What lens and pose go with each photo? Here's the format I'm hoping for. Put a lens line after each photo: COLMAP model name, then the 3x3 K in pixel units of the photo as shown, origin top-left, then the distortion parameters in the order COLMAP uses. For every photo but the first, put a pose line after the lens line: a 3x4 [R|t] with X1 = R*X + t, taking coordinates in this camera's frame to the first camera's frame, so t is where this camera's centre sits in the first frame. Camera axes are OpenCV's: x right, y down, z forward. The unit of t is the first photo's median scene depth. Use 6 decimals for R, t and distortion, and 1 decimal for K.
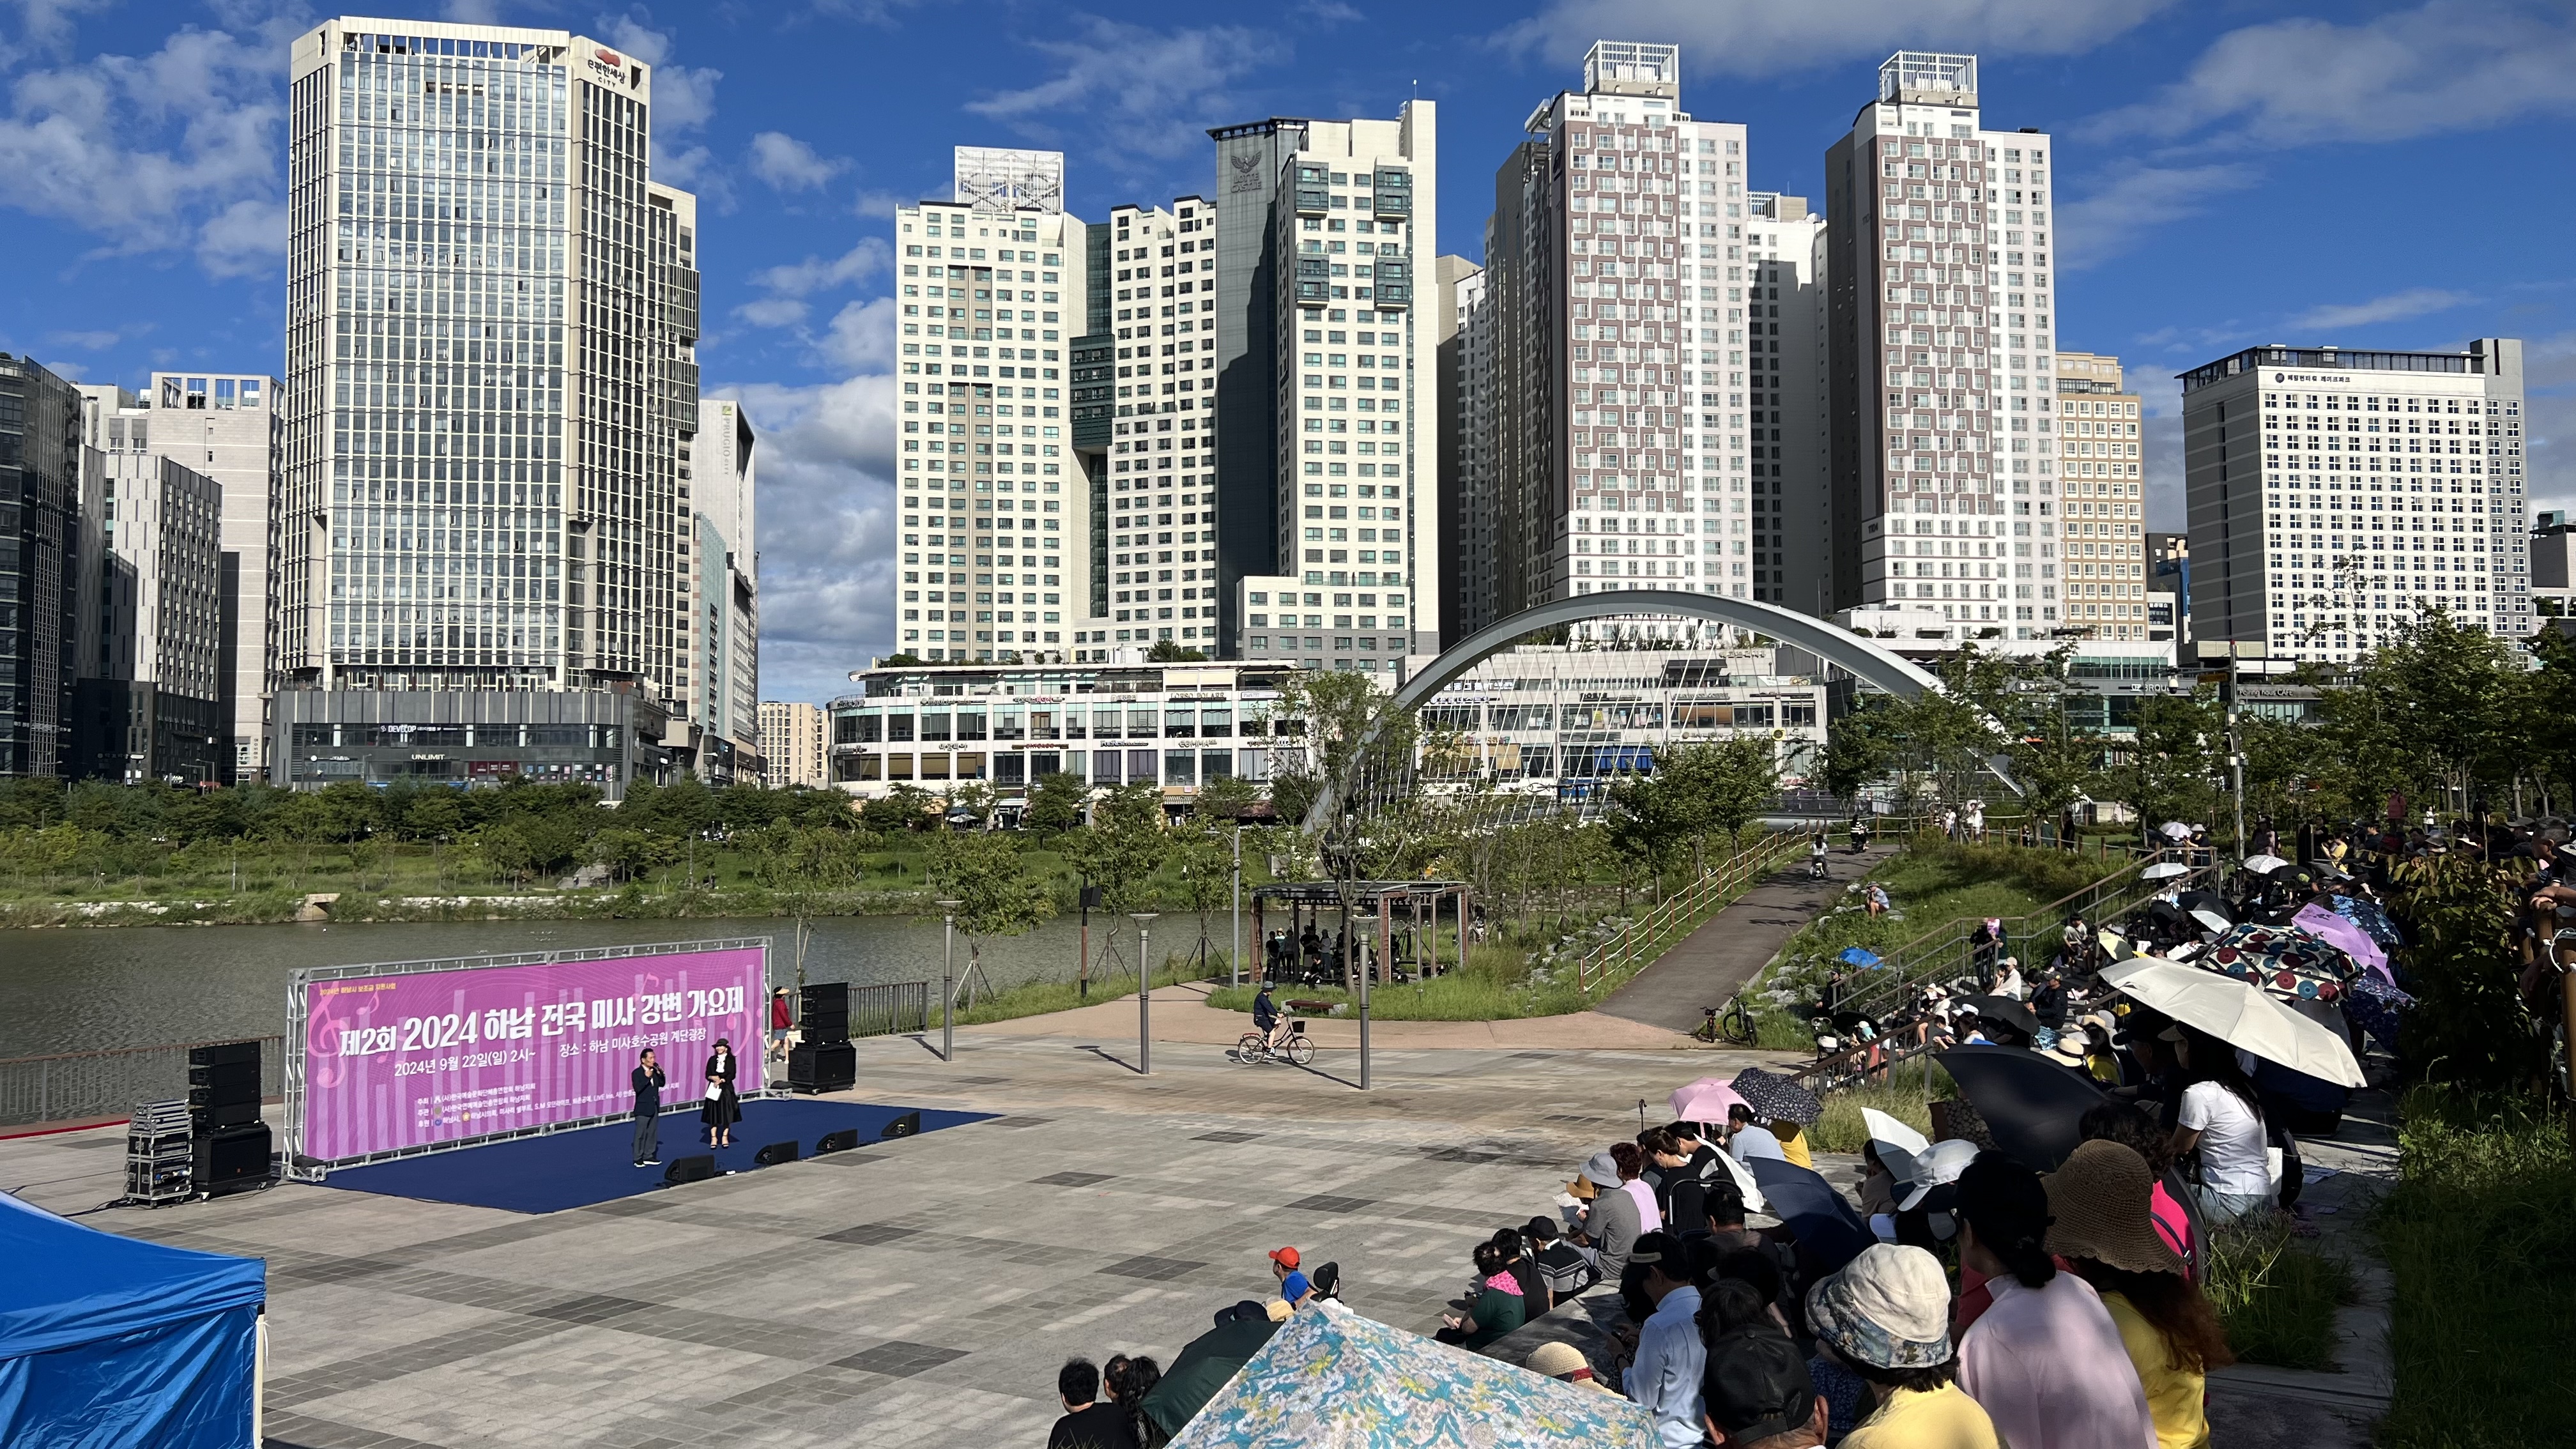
lens RADIAL K [[1940.7, 0, 1278.1], [0, 1940.7, 712.5], [0, 0, 1]] dist [0.127732, -0.153134]
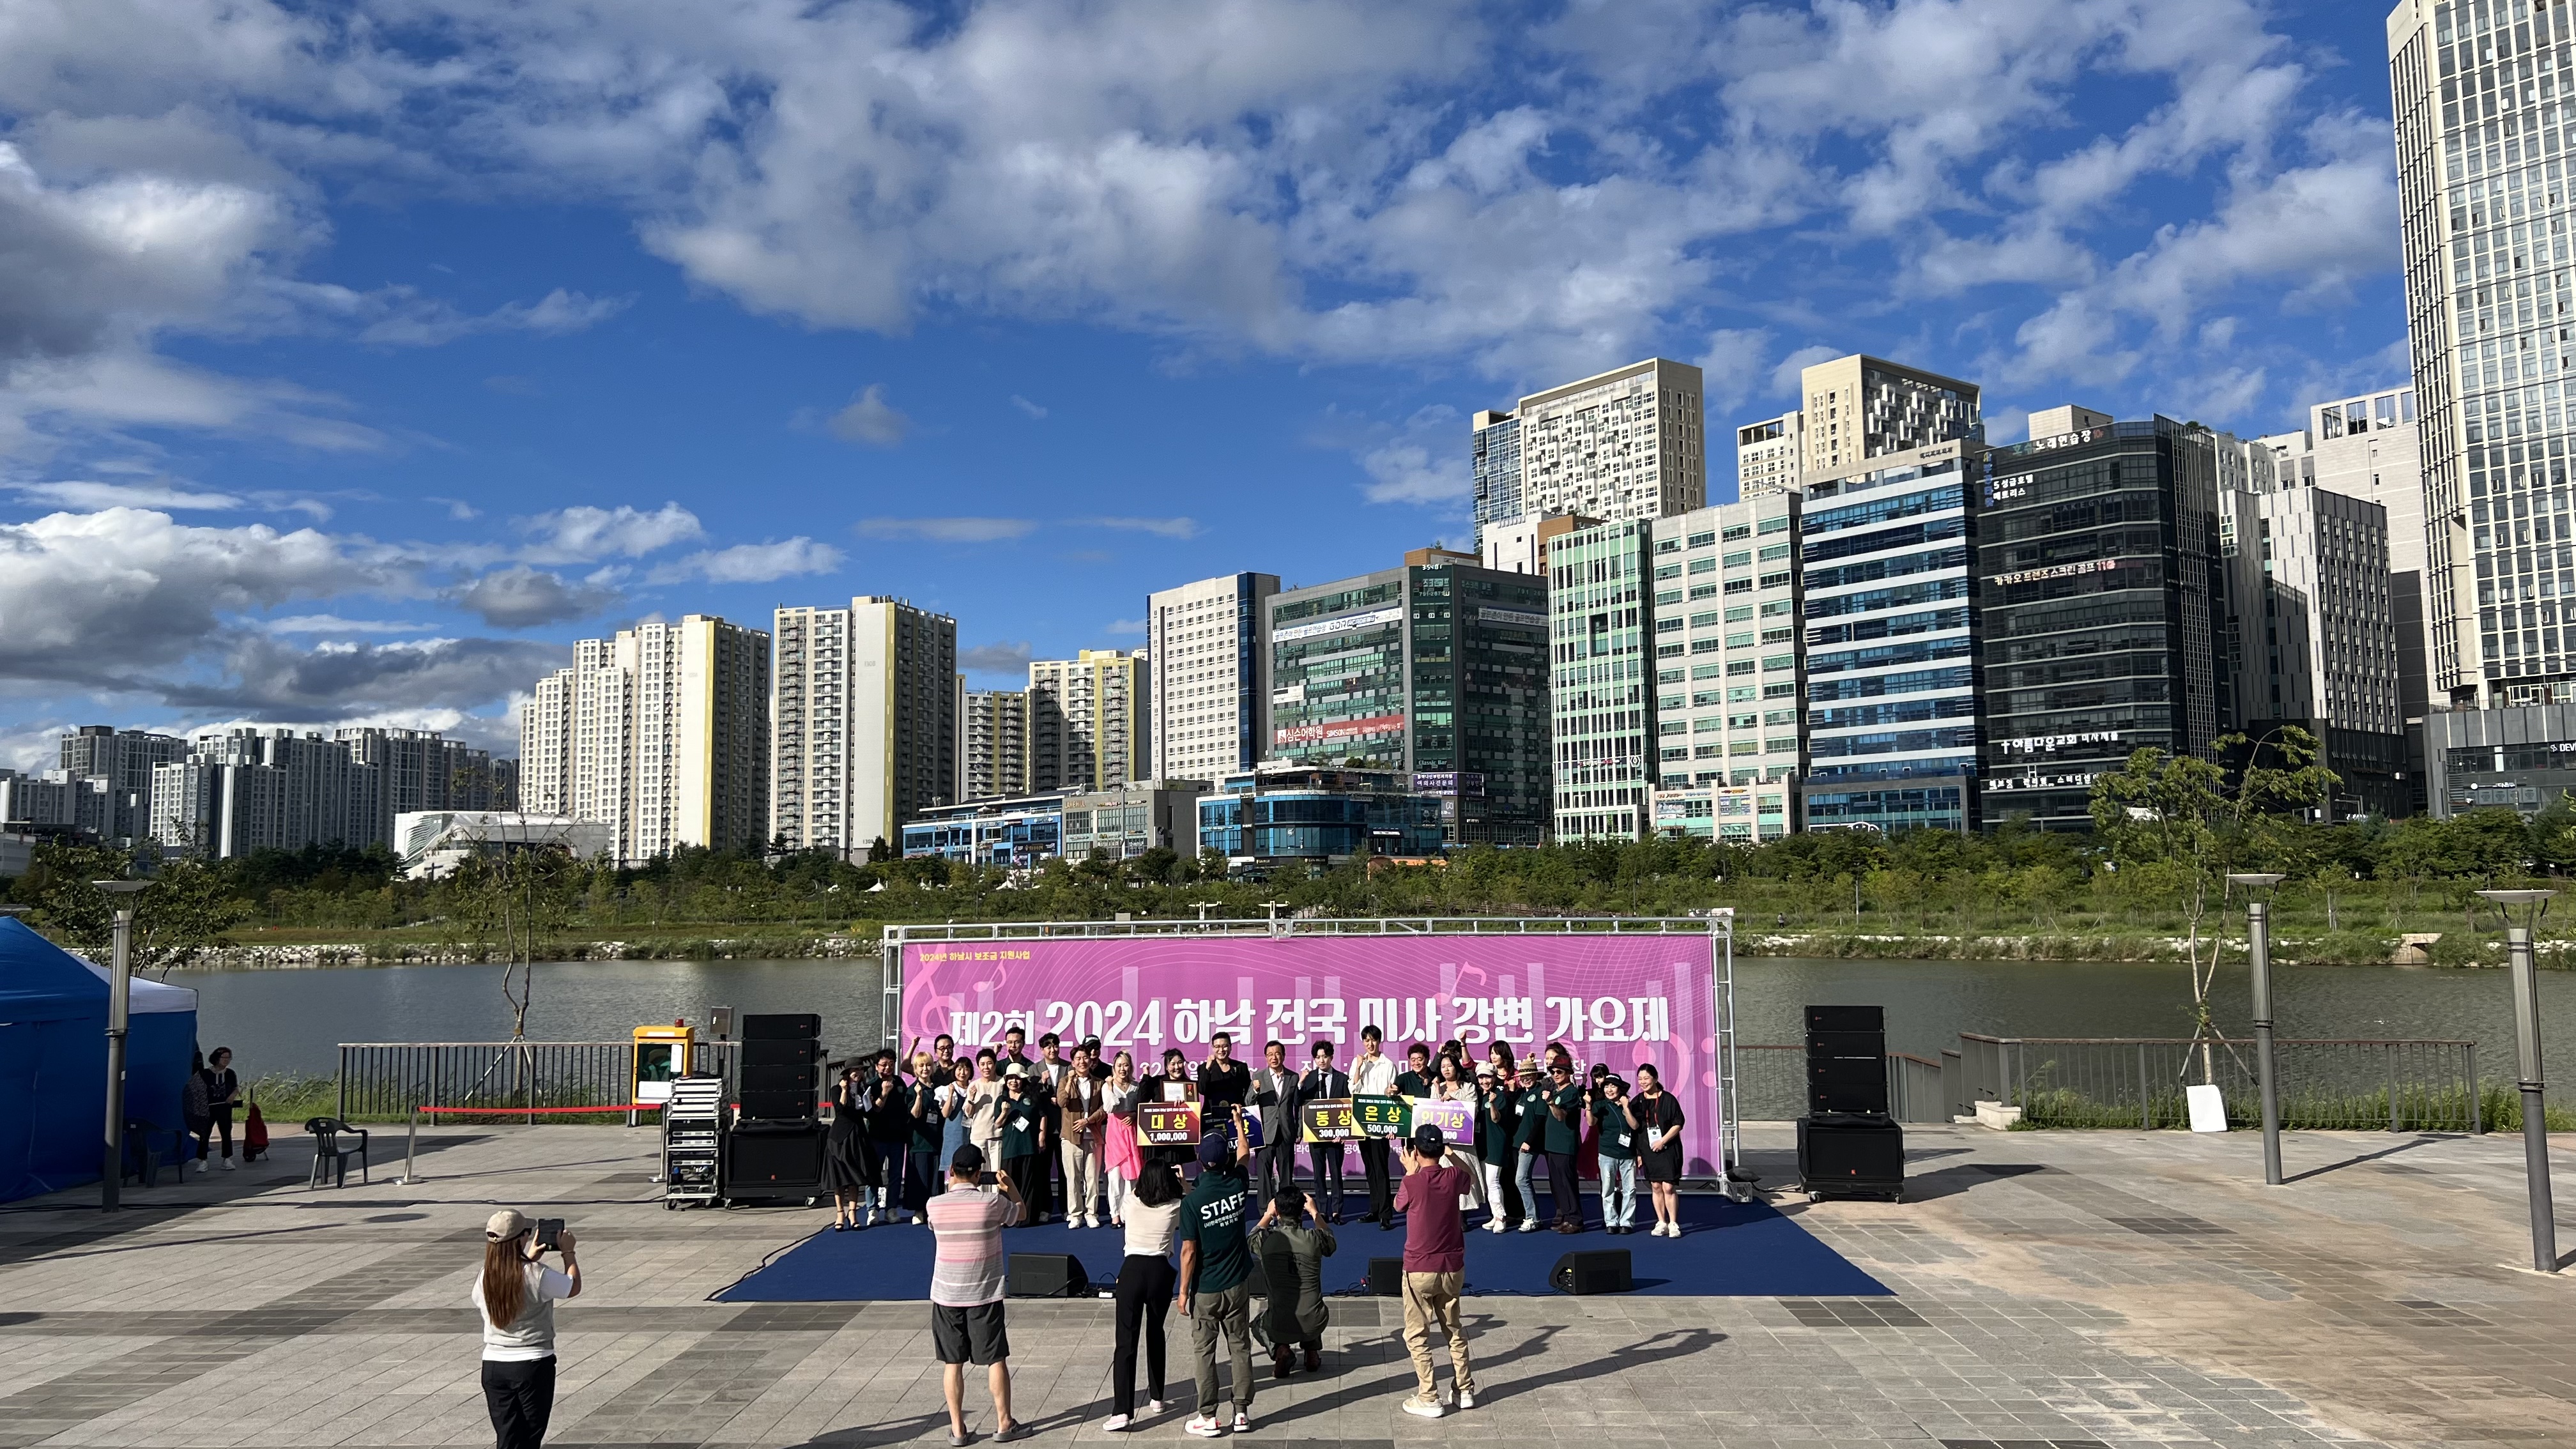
lens RADIAL K [[1940.7, 0, 1278.1], [0, 1940.7, 712.5], [0, 0, 1]] dist [0.127732, -0.153134]
pose [[0.491639, -0.085897, -0.866552, 0.040924], [0.063291, 0.996016, -0.062821, 0.017589], [0.868496, -0.023960, 0.495117, 0.127894]]
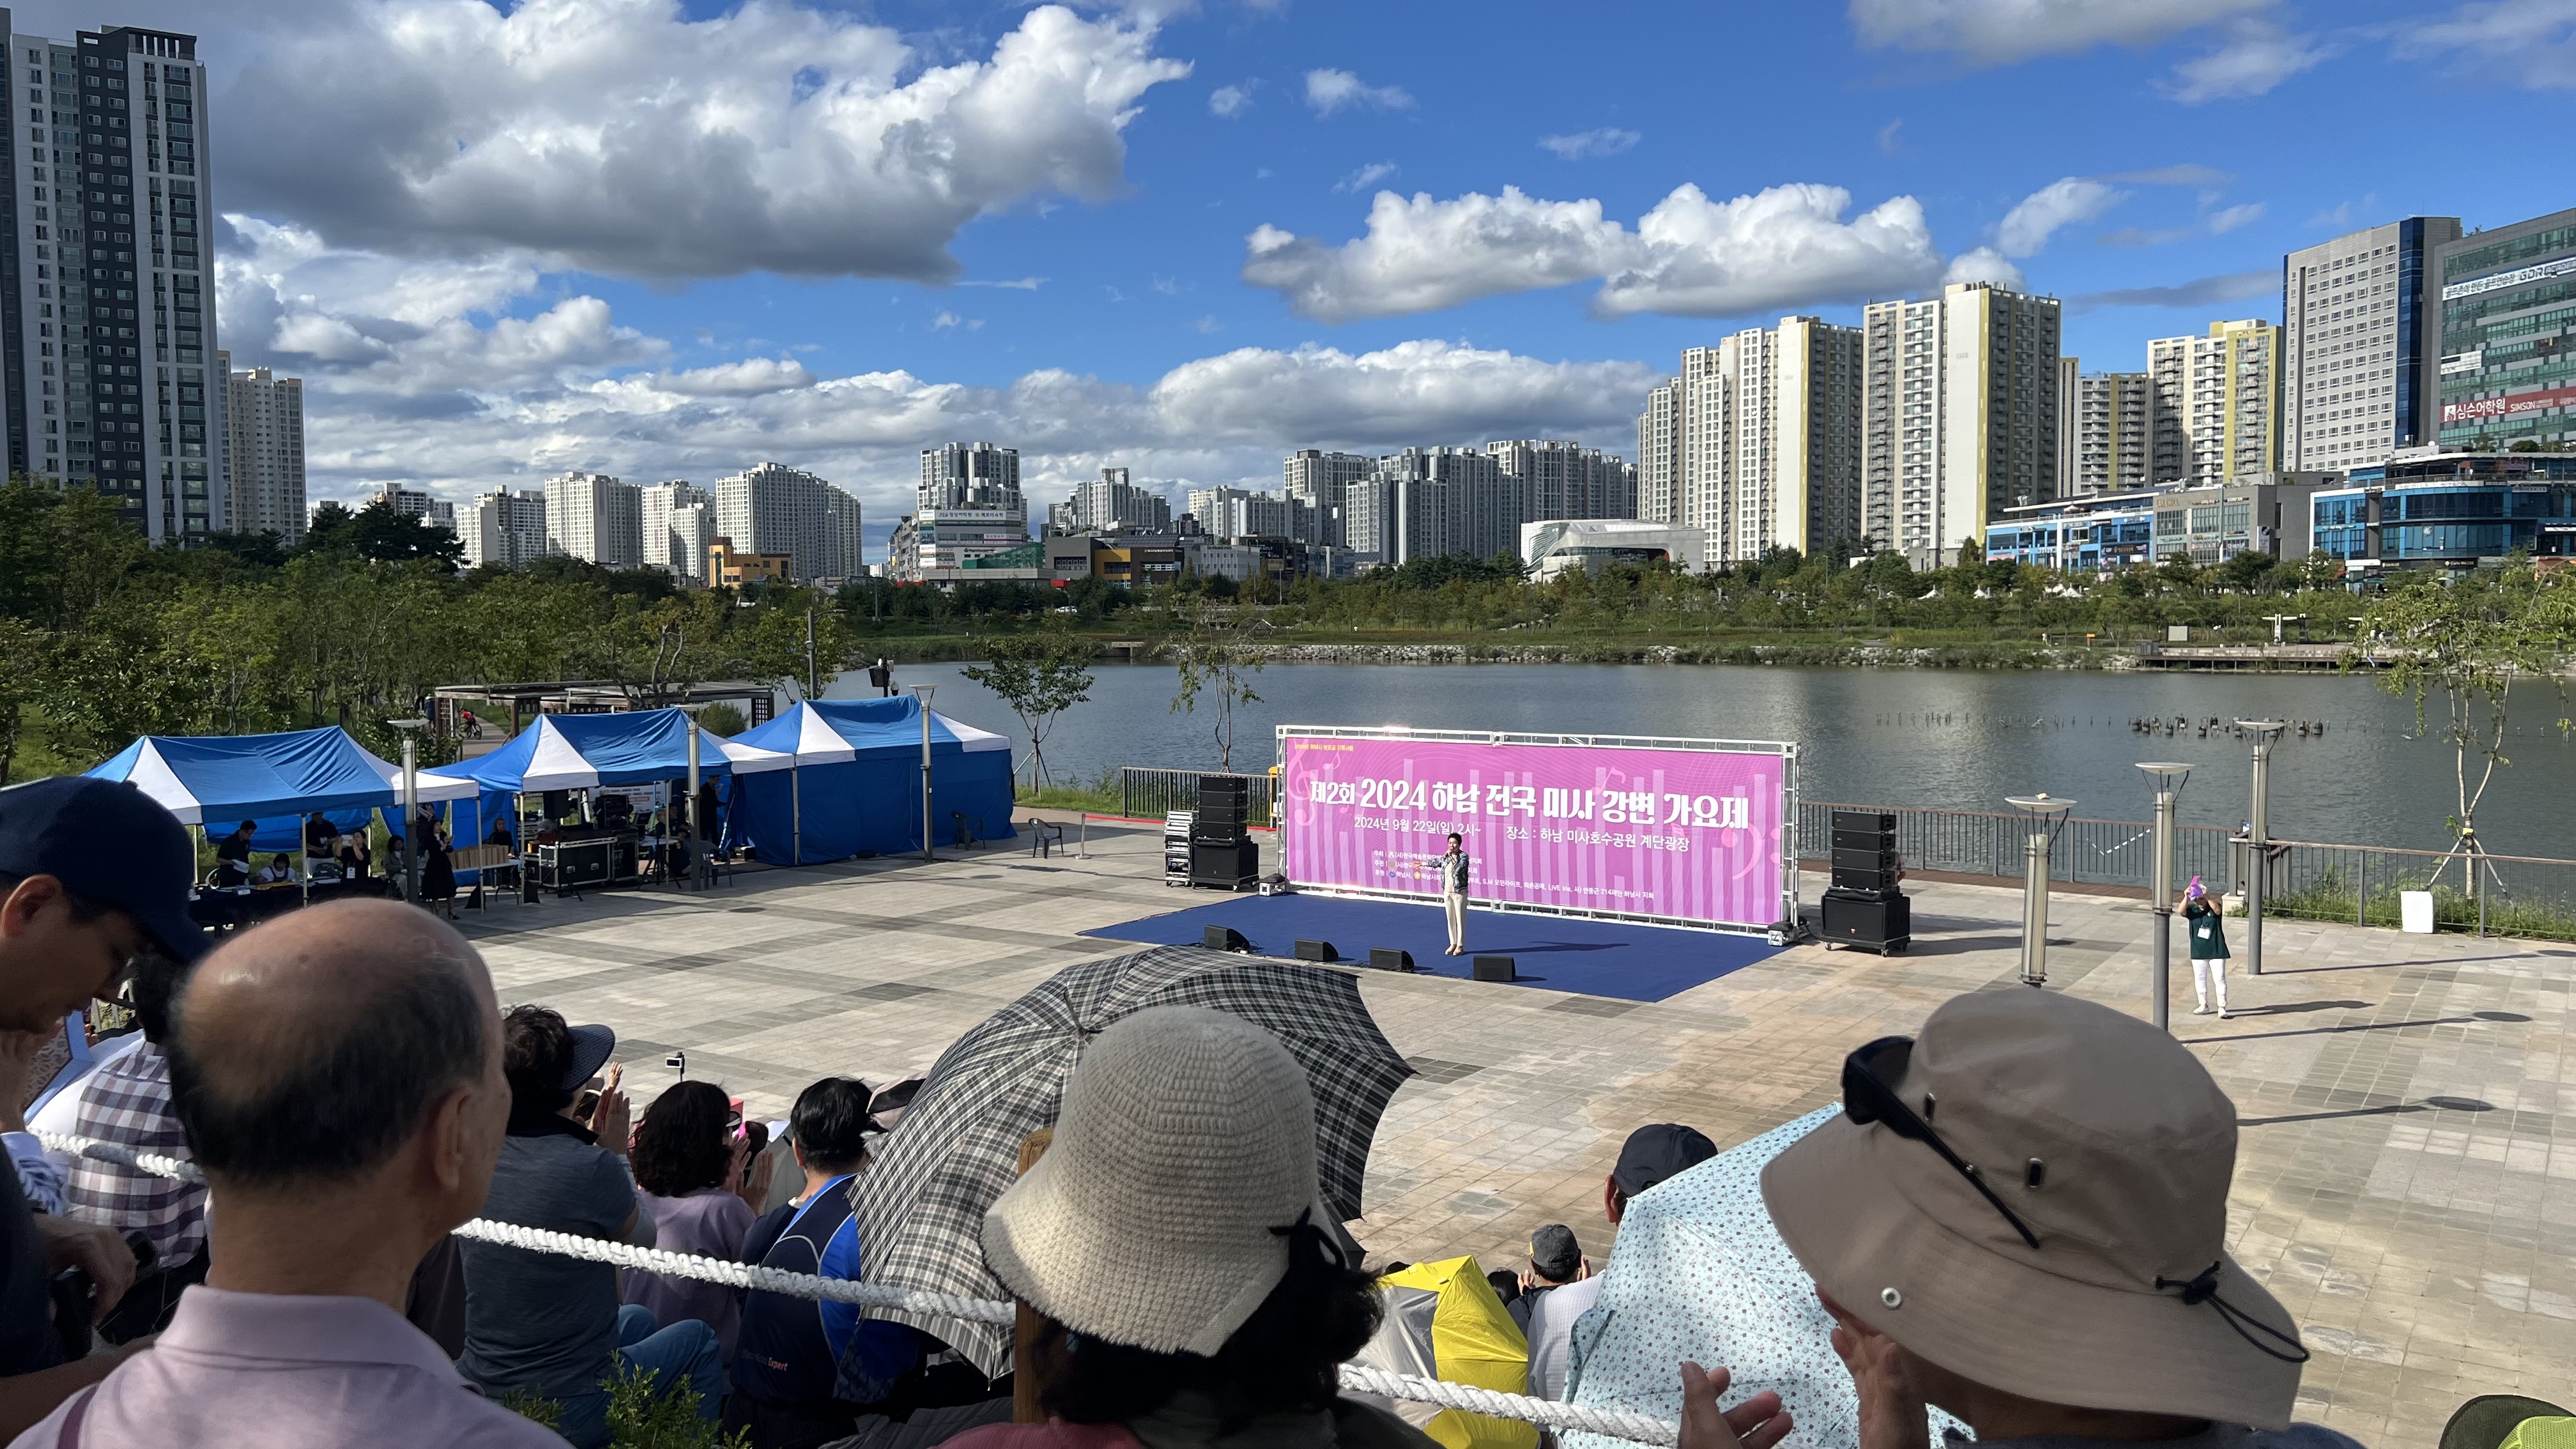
lens RADIAL K [[1940.7, 0, 1278.1], [0, 1940.7, 712.5], [0, 0, 1]] dist [0.127732, -0.153134]
pose [[-0.047443, 0.057747, -0.997203, 0.118300], [0.070421, 0.996037, 0.054329, 0.009457], [0.996389, -0.067646, -0.051321, 0.179412]]
